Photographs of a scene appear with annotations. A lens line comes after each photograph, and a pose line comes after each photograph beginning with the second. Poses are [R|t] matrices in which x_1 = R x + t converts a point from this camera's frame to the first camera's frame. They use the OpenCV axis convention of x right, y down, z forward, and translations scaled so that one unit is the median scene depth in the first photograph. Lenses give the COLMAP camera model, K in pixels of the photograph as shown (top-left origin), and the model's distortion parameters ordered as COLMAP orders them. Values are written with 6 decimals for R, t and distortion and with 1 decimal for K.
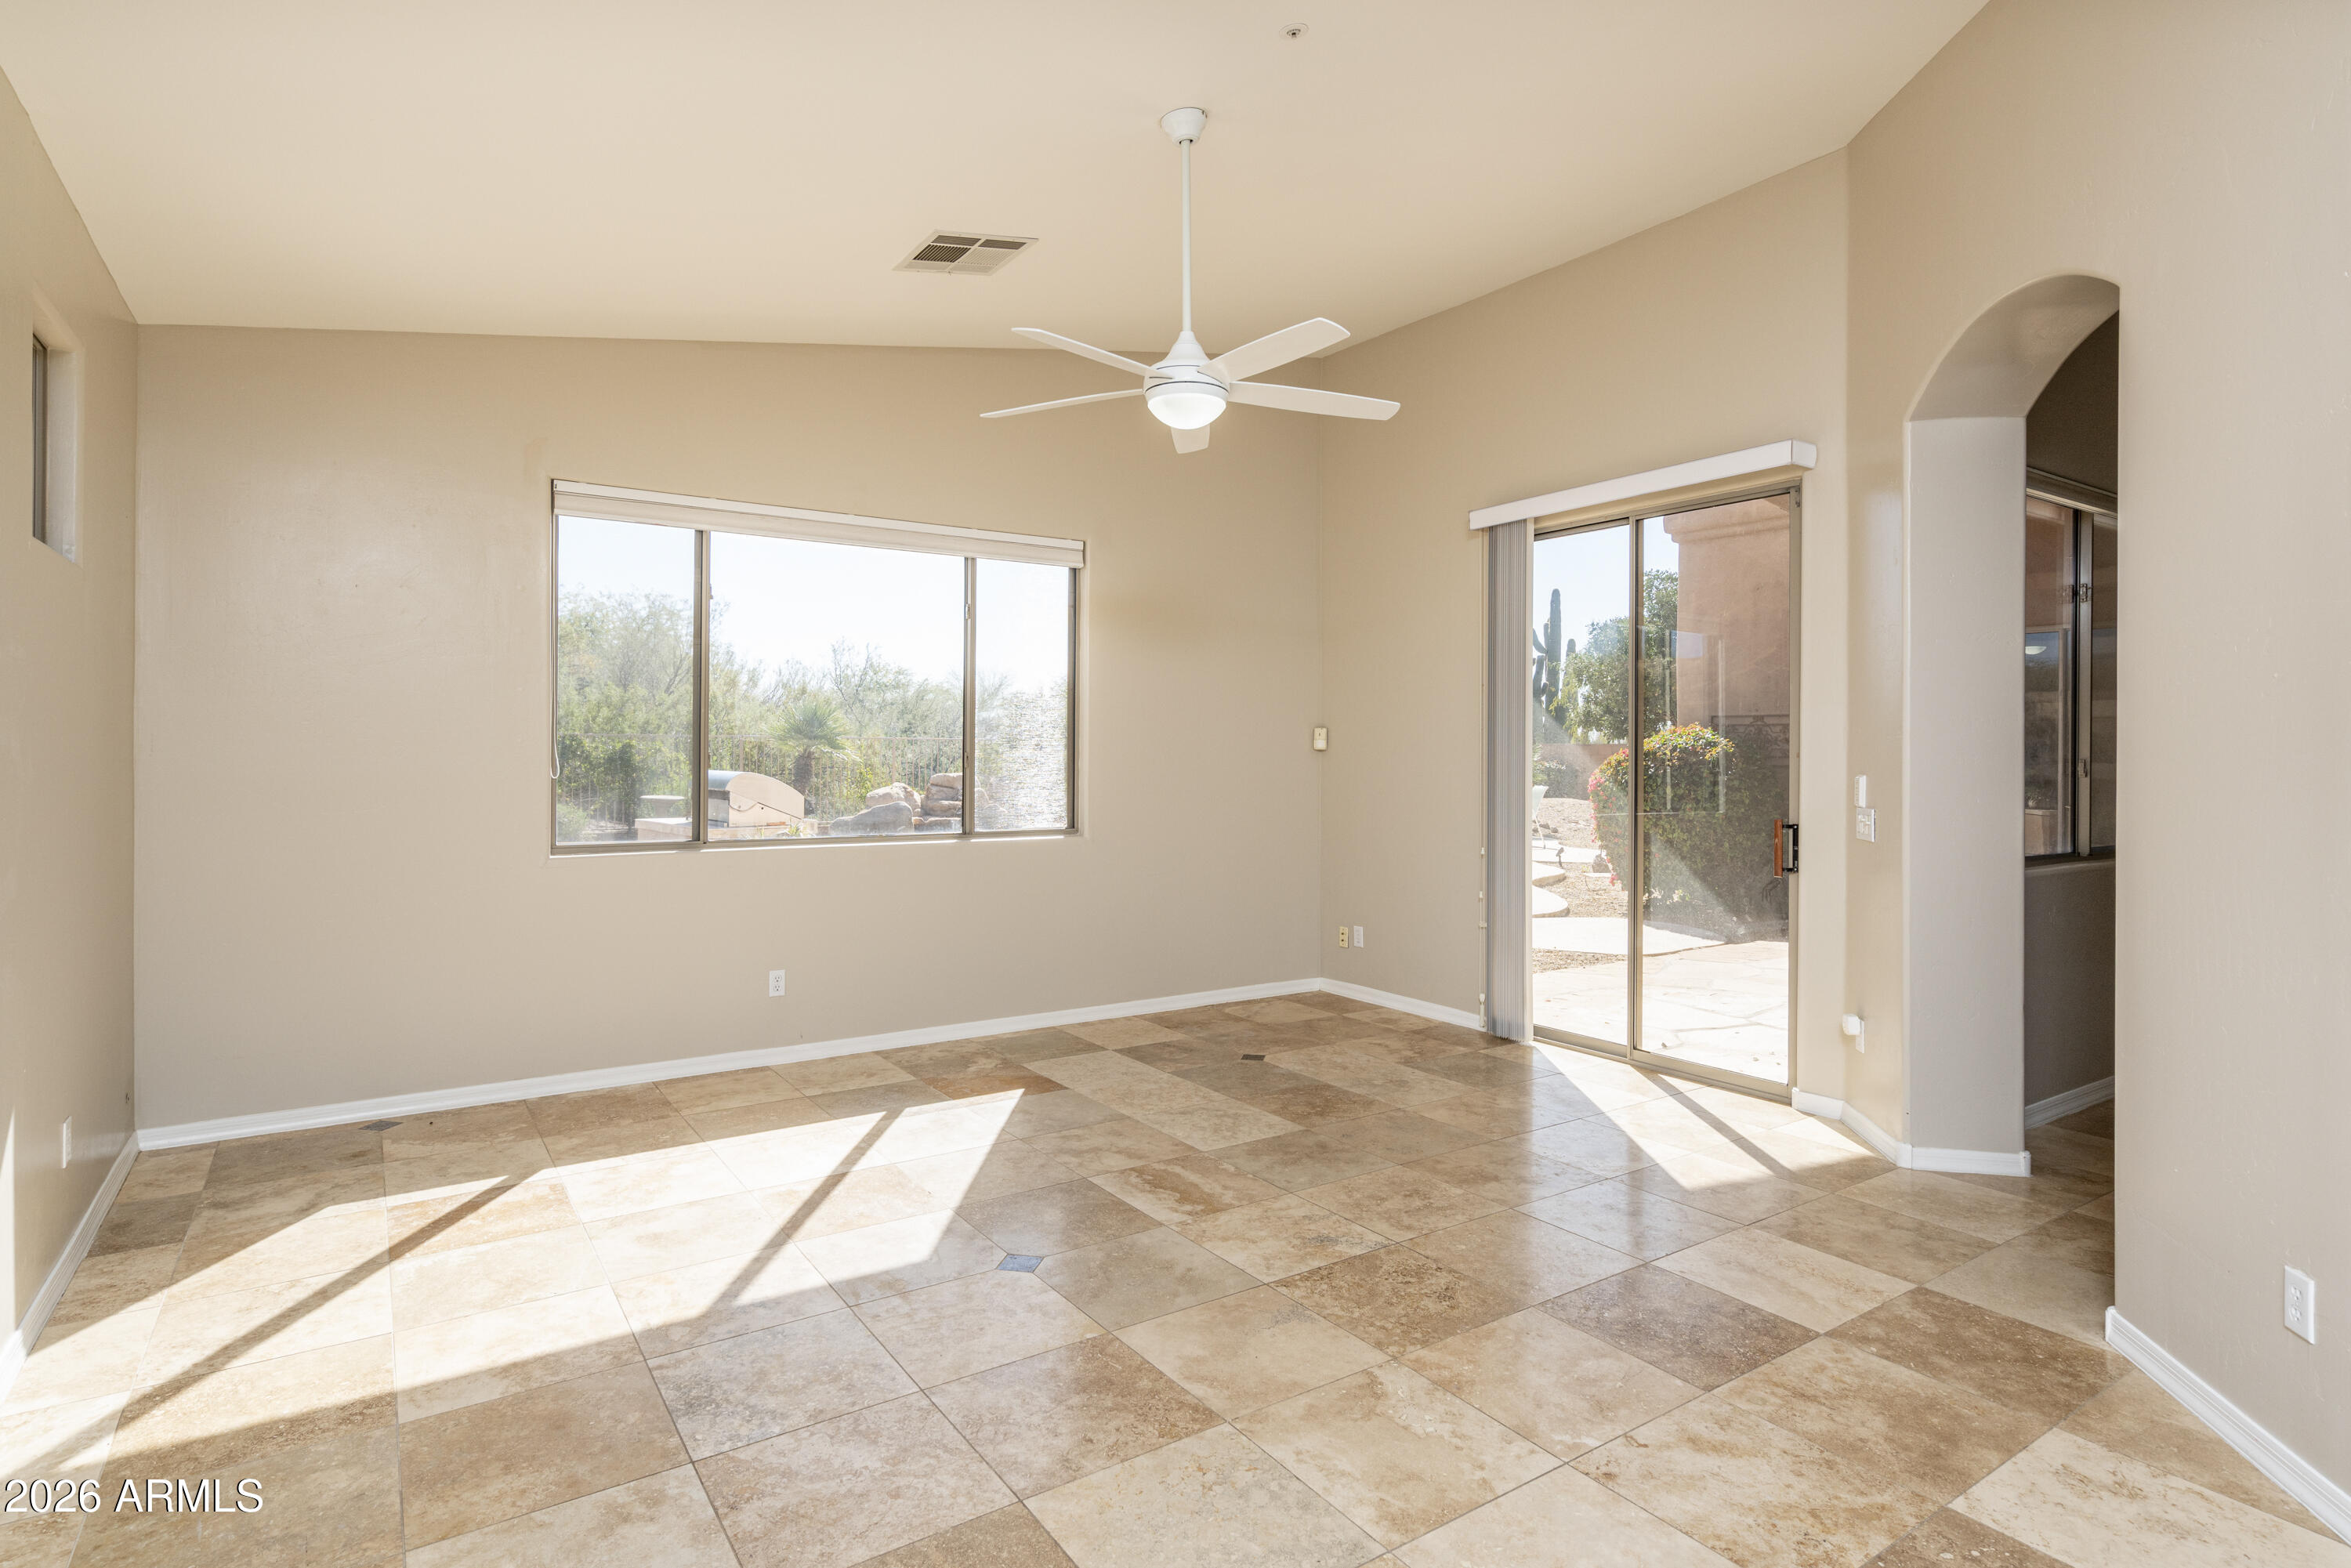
lens RADIAL K [[1181.0, 0, 1170.5], [0, 1181.0, 749.8], [0, 0, 1]] dist [0.001761, 0.002362]
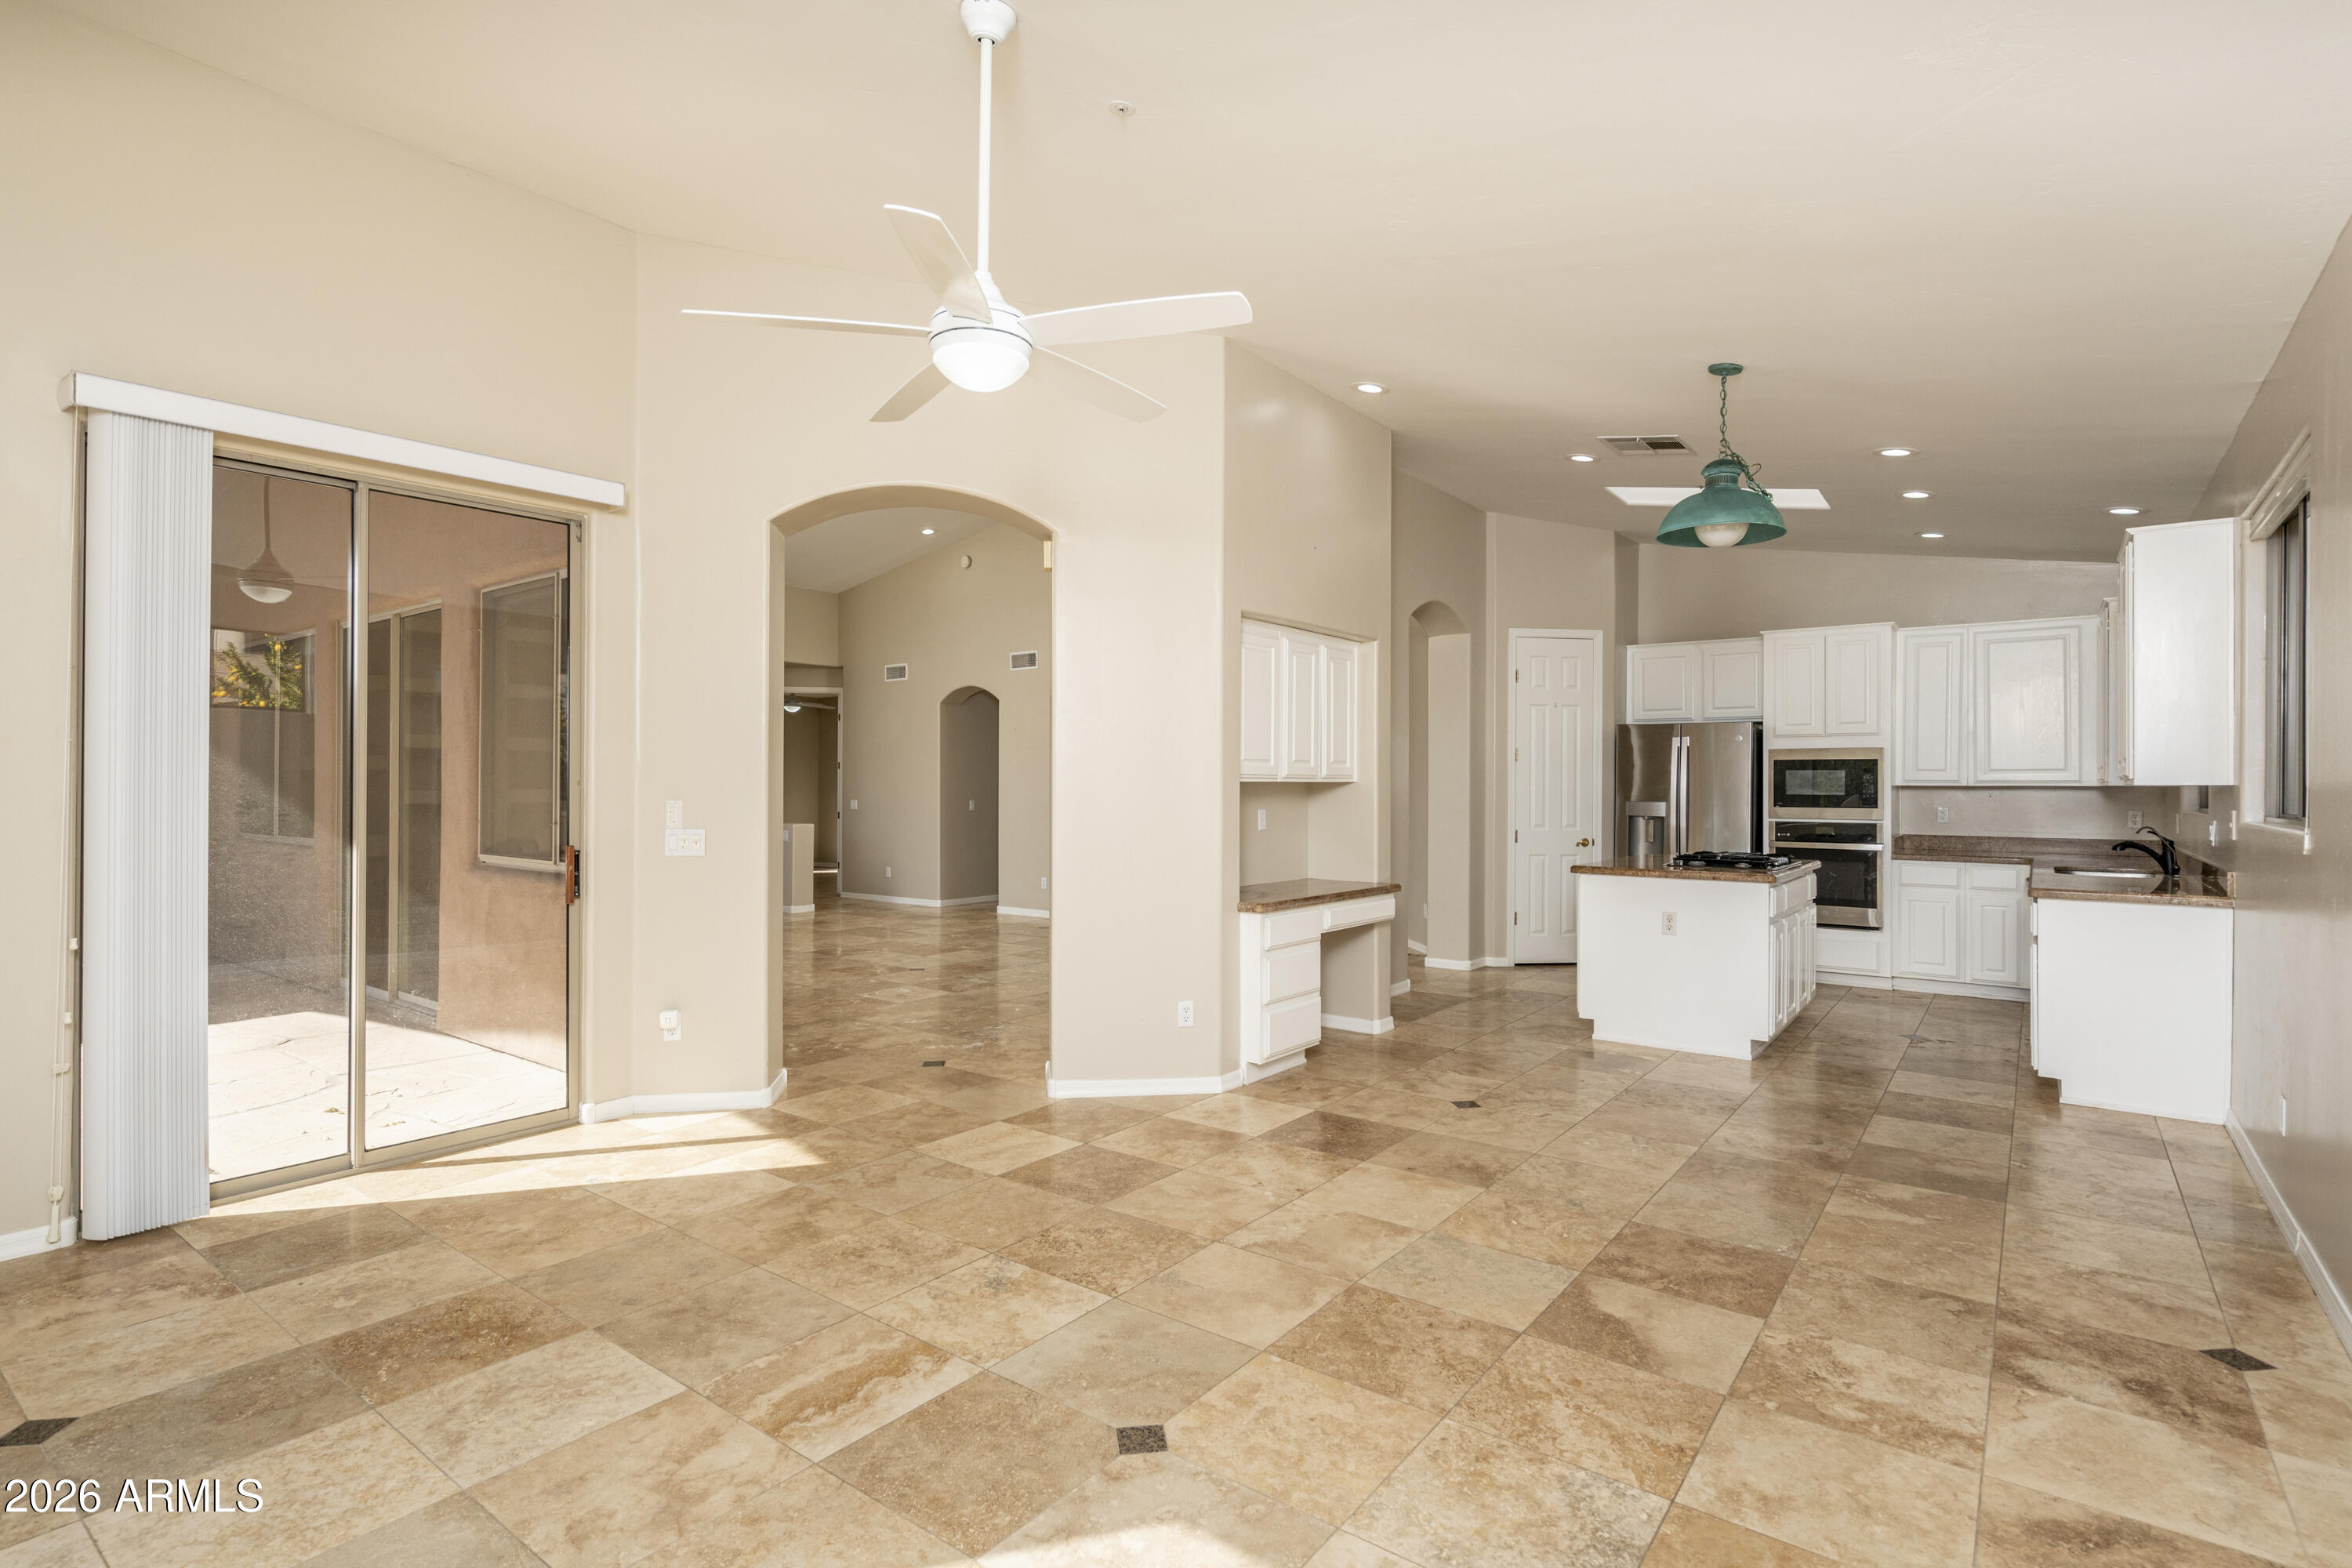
lens RADIAL K [[1181.6, 0, 1135.1], [0, 1181.6, 786.5], [0, 0, 1]] dist [0.001761, 0.002362]
pose [[-0.310494, -0.006235, 0.950555, -0.732264], [-0.008284, 0.999958, 0.003853, 0.000520], [-0.950539, -0.006678, -0.310532, 1.057642]]
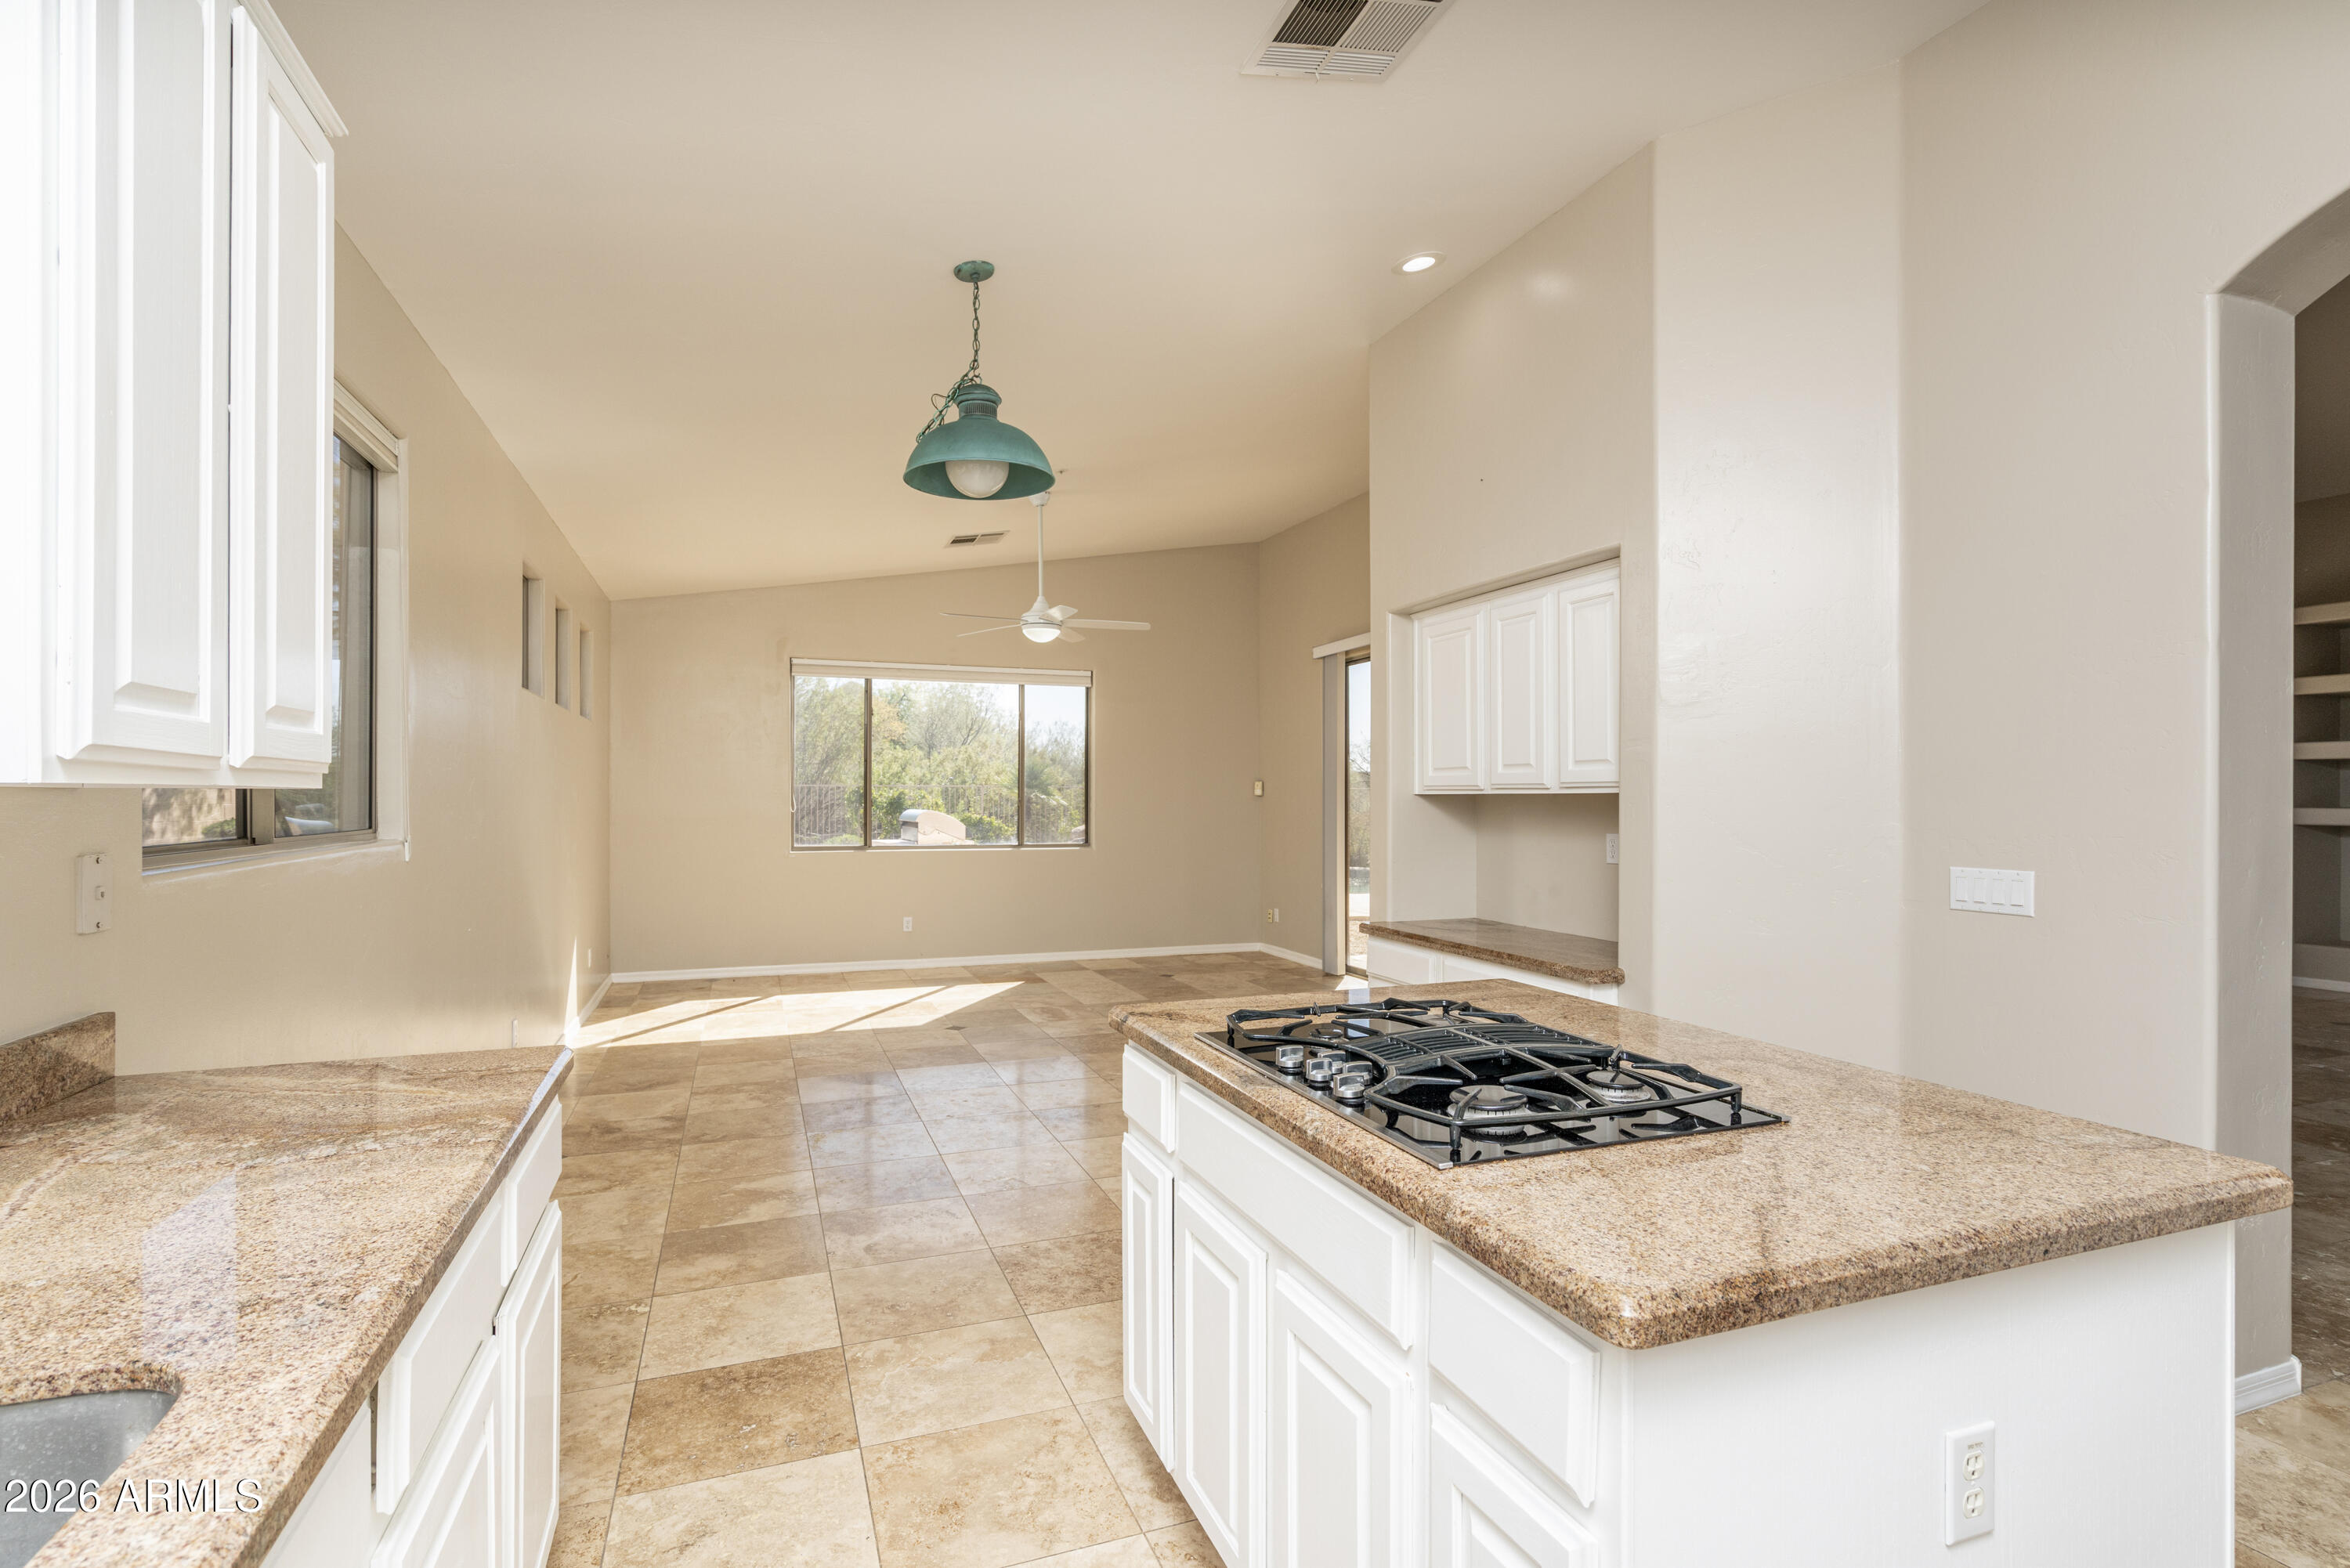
lens RADIAL K [[1071.4, 0, 1166.1], [0, 1071.4, 792.2], [0, 0, 1]] dist [-0.008686, 0.001659]
pose [[0.974473, -0.003901, -0.224470, 0.585515], [0.003226, 0.999989, -0.003373, 0.000318], [0.224480, 0.002563, 0.974475, -0.715279]]
